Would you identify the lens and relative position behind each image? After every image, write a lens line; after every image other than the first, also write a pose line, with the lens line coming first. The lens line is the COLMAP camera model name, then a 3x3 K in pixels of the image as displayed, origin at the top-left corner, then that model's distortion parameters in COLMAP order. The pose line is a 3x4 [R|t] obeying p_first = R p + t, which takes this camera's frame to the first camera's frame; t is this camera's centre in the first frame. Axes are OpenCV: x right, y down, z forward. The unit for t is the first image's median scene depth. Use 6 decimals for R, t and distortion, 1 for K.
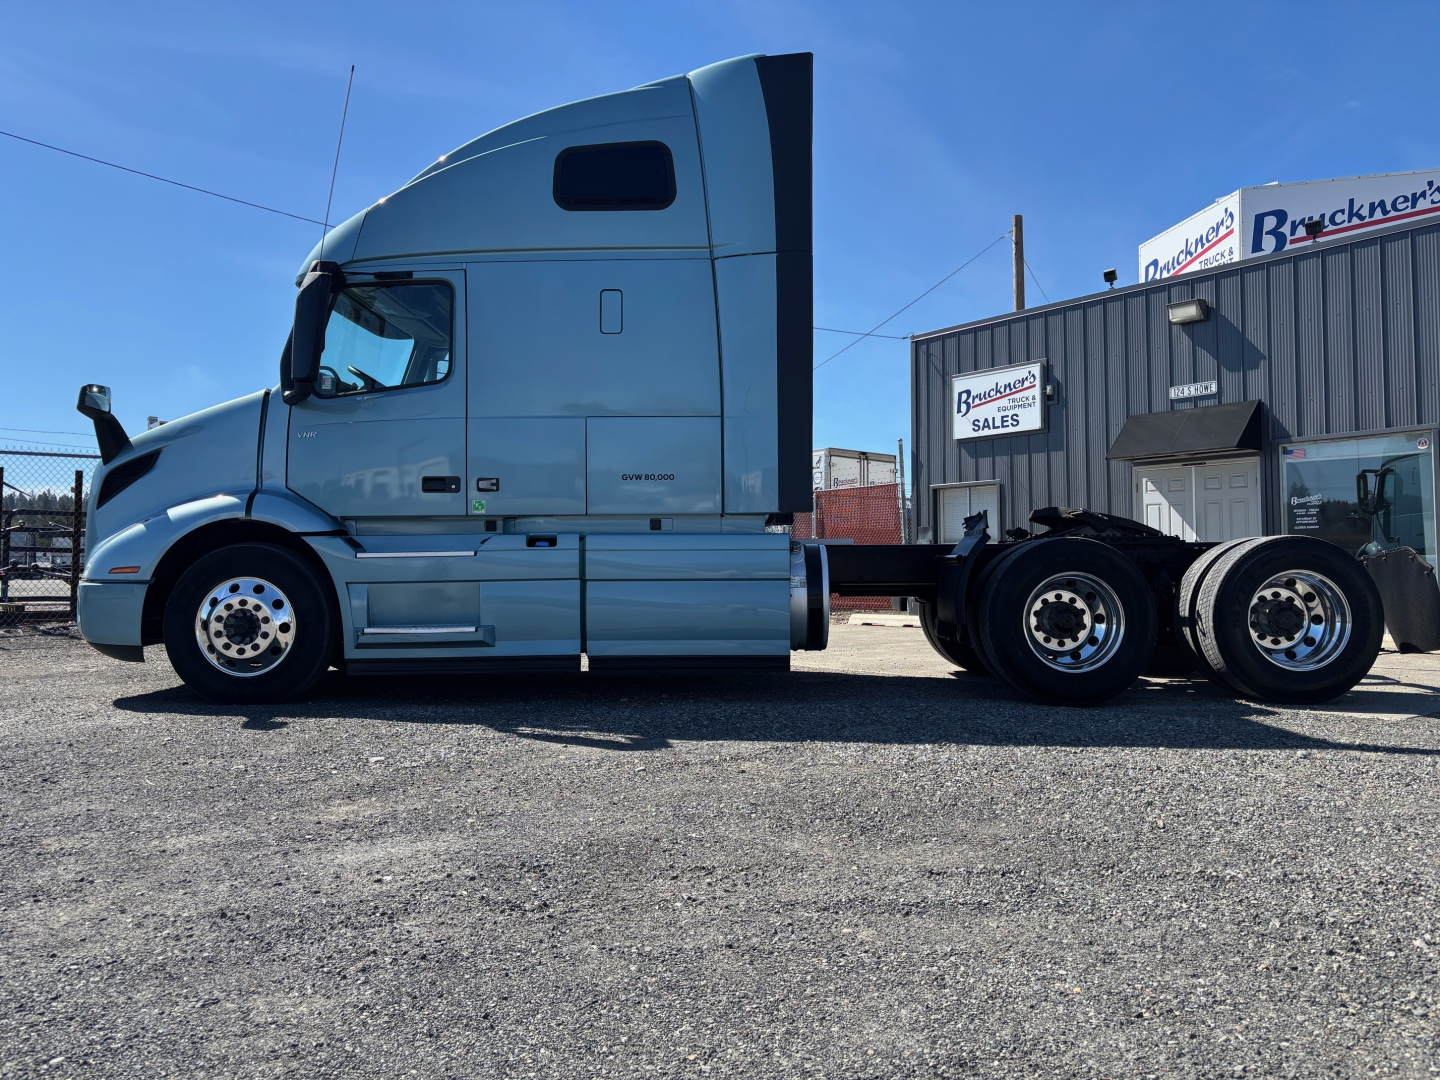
lens RADIAL K [[1091.7, 0, 720.0], [0, 1091.7, 540.0], [0, 0, 1]] dist [-0.011644, -0.003325]
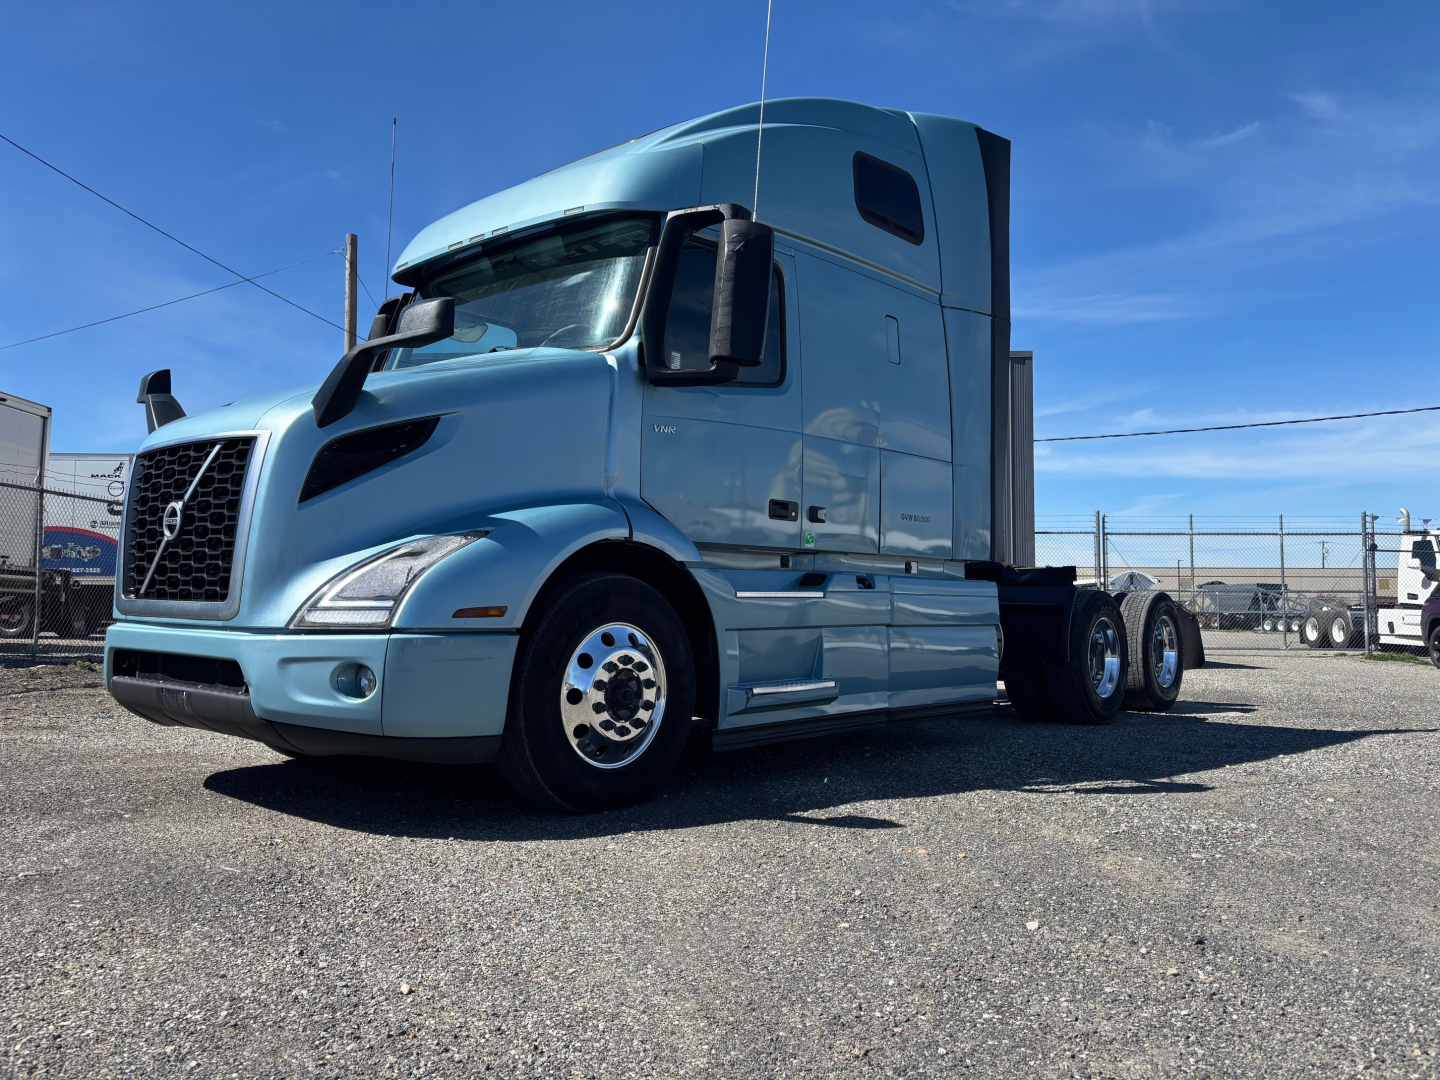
lens RADIAL K [[1106.1, 0, 720.0], [0, 1106.1, 540.0], [0, 0, 1]] dist [0.080181, -0.000443]
pose [[0.659415, 0.053762, 0.749855, -0.926965], [-0.028579, 0.998511, -0.046459, 0.012264], [-0.751236, 0.009206, 0.659969, 0.485776]]
